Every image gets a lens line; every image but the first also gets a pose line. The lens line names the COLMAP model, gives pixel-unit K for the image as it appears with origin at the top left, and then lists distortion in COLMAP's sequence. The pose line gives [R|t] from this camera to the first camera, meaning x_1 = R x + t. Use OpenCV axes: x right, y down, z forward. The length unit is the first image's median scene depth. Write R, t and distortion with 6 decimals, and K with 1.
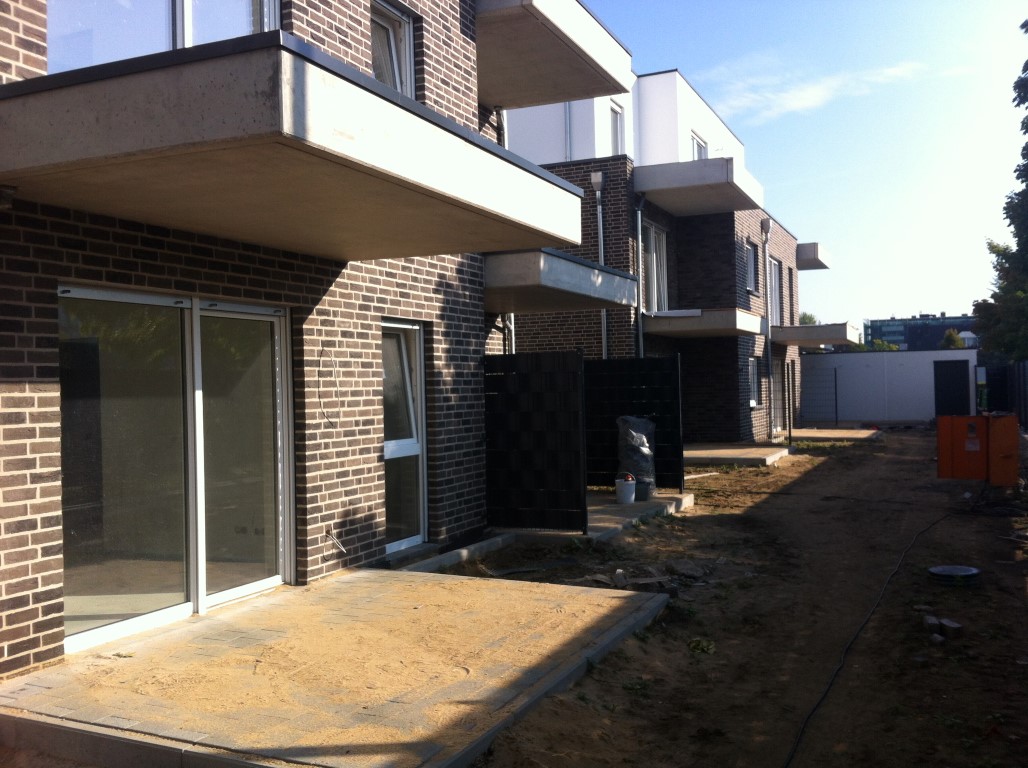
lens RADIAL K [[975.8, 0, 514.1], [0, 975.8, 361.9], [0, 0, 1]] dist [0.111668, -0.374791]
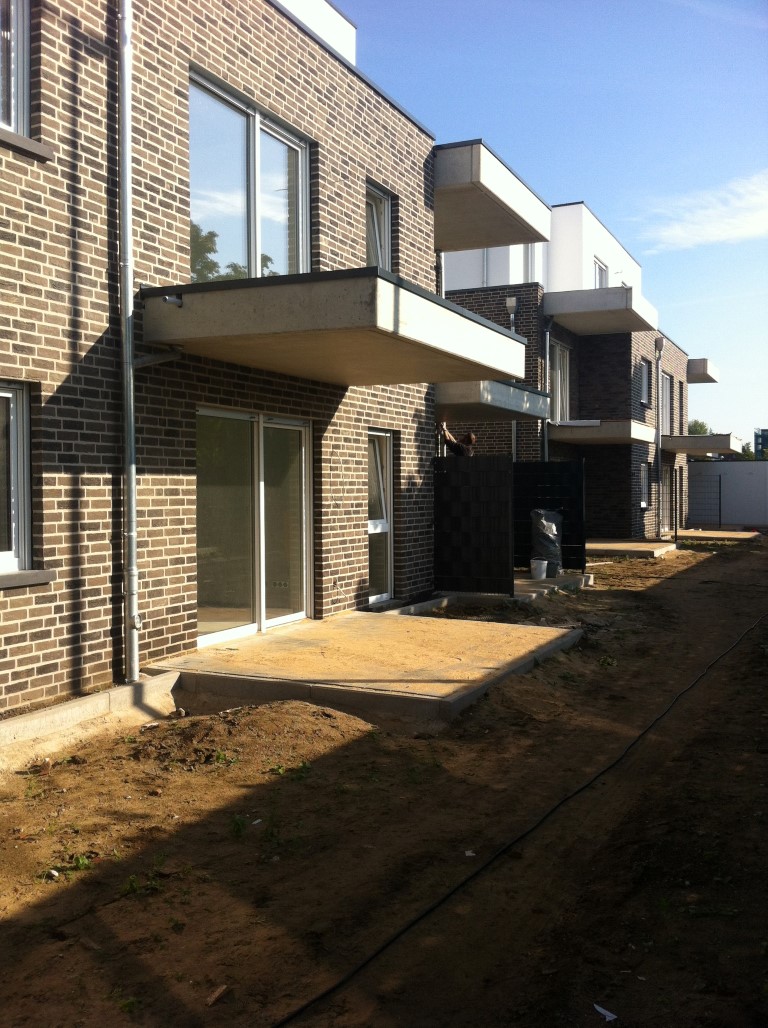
lens RADIAL K [[975.8, 0, 377.6], [0, 975.8, 485.3], [0, 0, 1]] dist [0.111668, -0.374791]
pose [[0.999483, 0.021640, -0.023787, -0.081416], [-0.021073, 0.999494, 0.023840, 0.001222], [0.024291, -0.023327, 0.999433, -0.306222]]
